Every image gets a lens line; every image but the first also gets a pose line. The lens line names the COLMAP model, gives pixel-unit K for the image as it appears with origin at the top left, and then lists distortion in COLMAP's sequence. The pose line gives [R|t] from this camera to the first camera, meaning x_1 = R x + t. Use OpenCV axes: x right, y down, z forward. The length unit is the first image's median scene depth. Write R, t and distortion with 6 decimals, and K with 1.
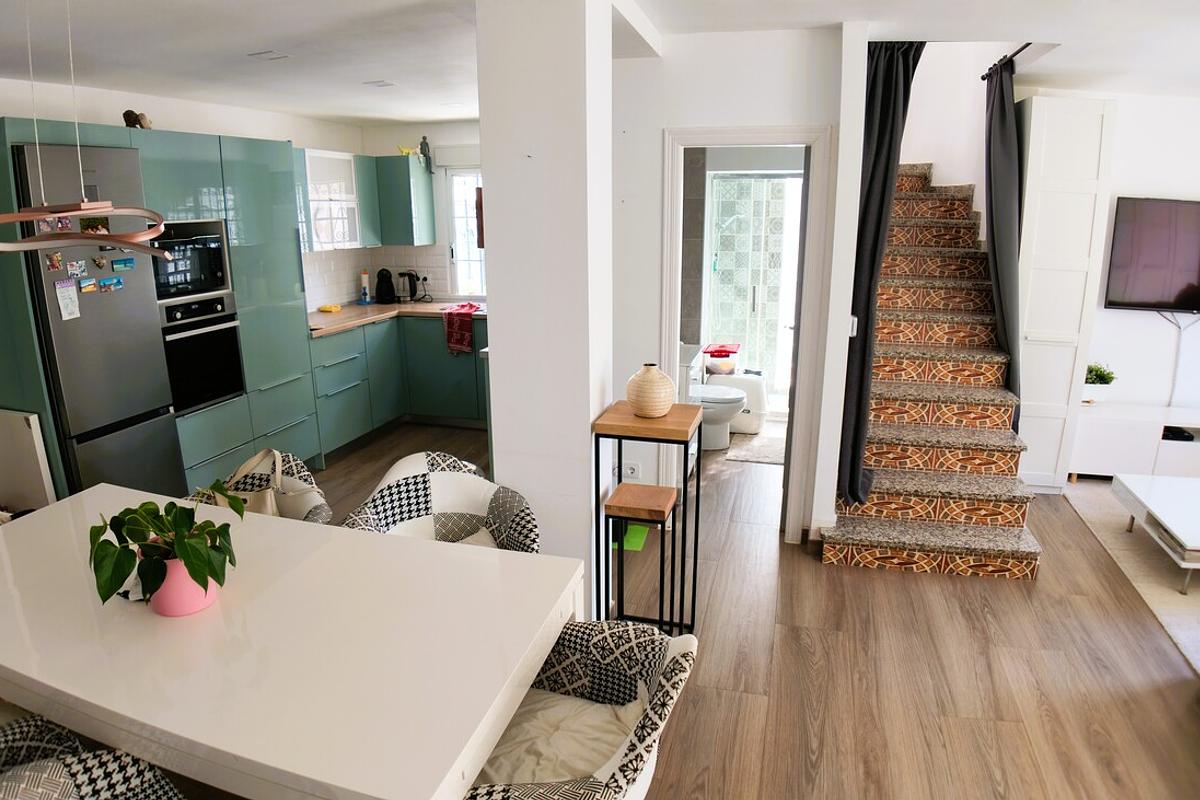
lens RADIAL K [[698.4, 0, 602.9], [0, 698.4, 415.8], [0, 0, 1]] dist [-0.052448, -0.067706]
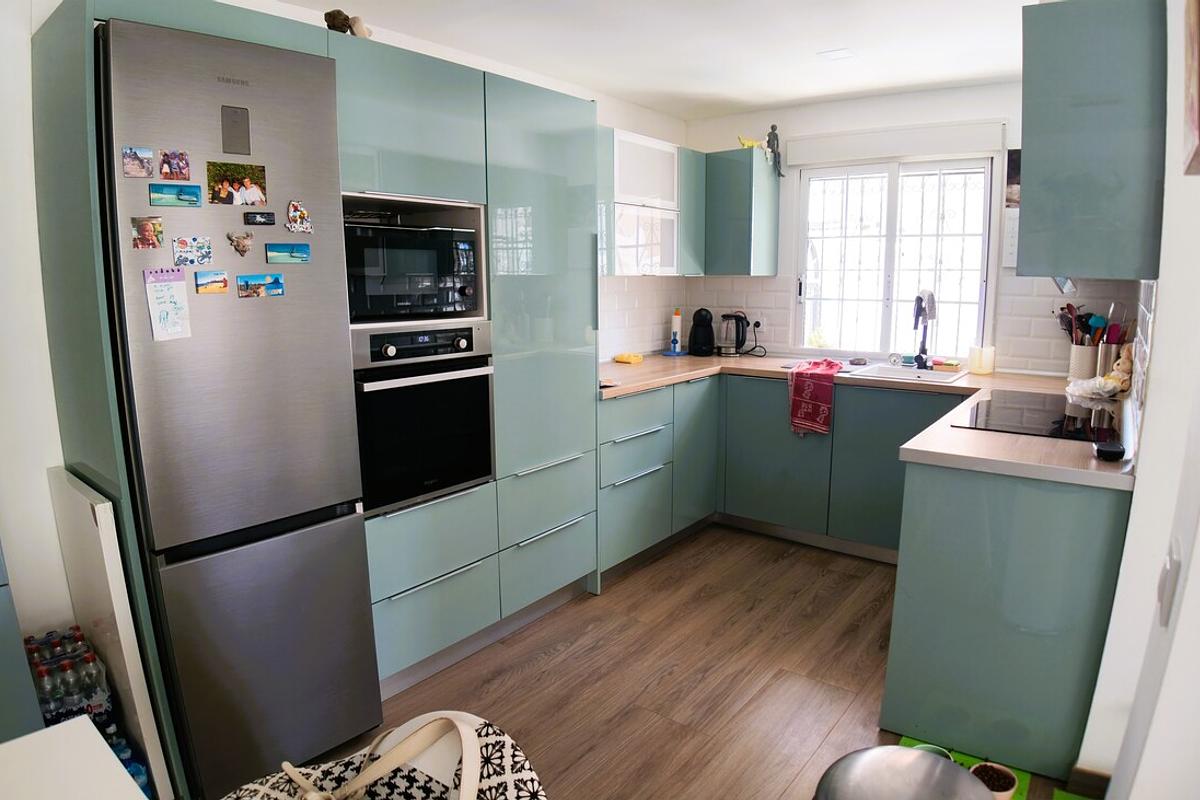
lens RADIAL K [[698.4, 0, 602.9], [0, 698.4, 415.8], [0, 0, 1]] dist [-0.052448, -0.067706]
pose [[0.921154, 0.066639, -0.383452, -0.135544], [-0.100102, 0.992653, -0.067961, -0.043254], [0.376106, 0.100986, 0.921057, 0.321896]]
